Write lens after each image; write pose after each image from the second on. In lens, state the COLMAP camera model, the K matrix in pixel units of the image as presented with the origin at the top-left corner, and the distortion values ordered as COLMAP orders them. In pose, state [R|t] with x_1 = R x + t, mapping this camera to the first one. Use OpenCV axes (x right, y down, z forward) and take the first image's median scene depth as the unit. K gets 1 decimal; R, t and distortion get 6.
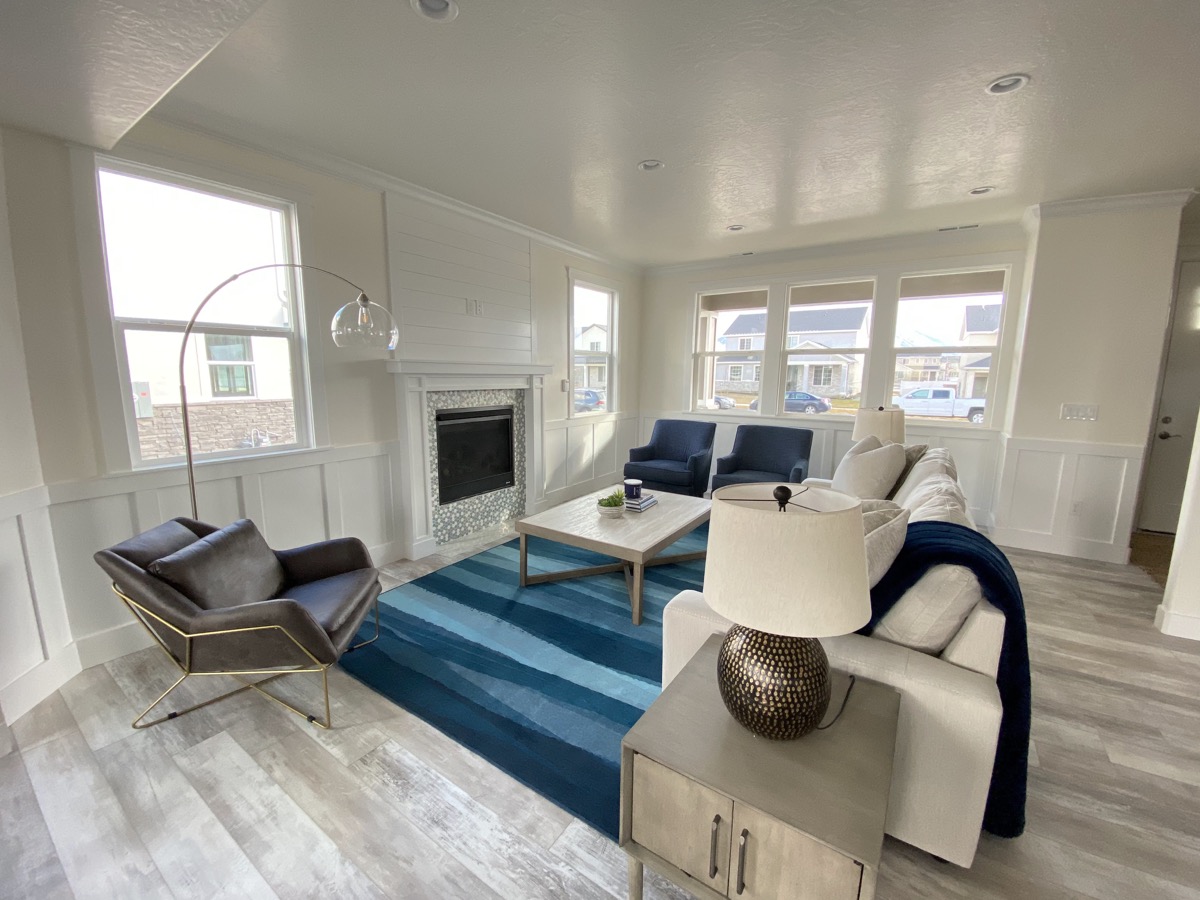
lens RADIAL K [[480.5, 0, 600.4], [0, 480.5, 453.1], [0, 0, 1]] dist [0.031576, -0.018244]
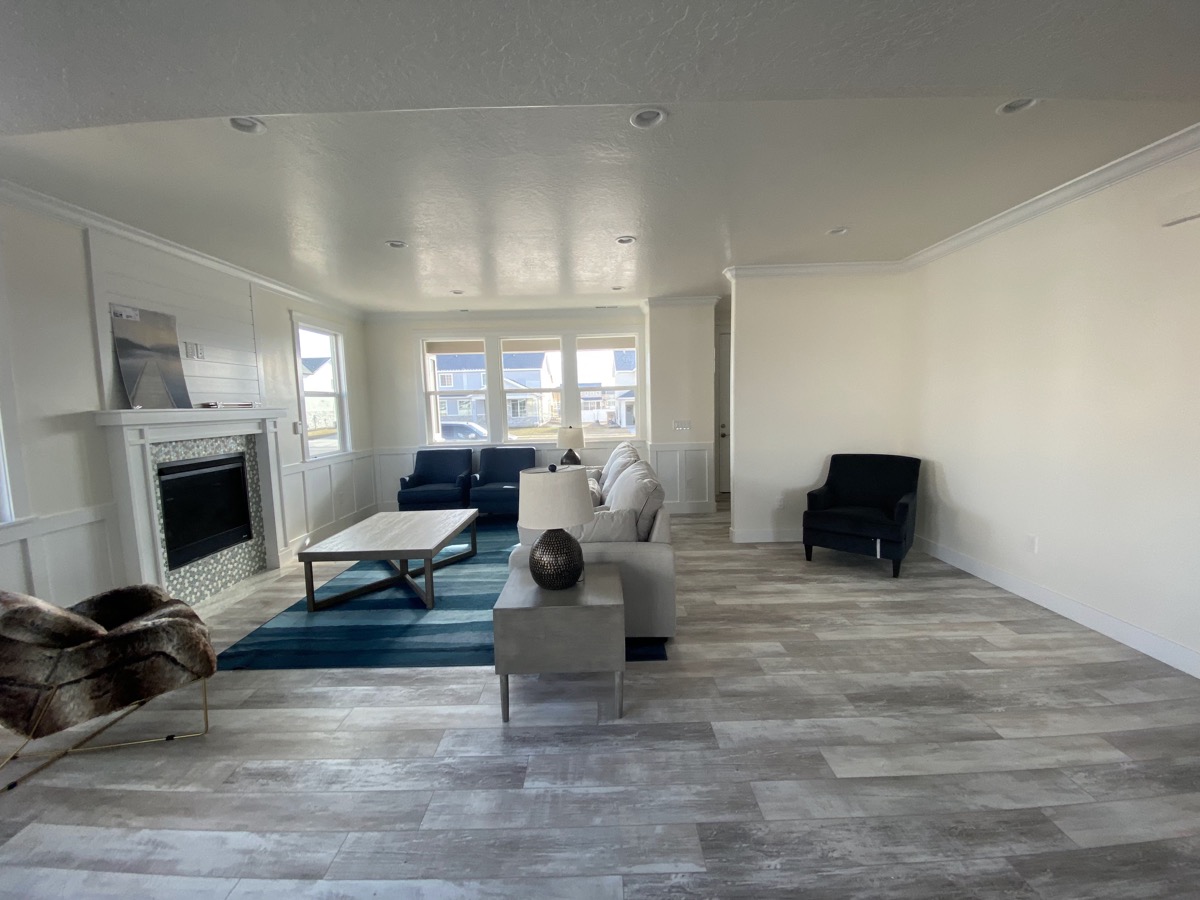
lens RADIAL K [[480.5, 0, 600.4], [0, 480.5, 453.1], [0, 0, 1]] dist [0.031576, -0.018244]
pose [[0.825544, -0.093963, 0.556460, -0.138839], [0.132372, 0.990773, -0.029082, 0.021916], [-0.548593, 0.097668, 0.830365, -0.169398]]
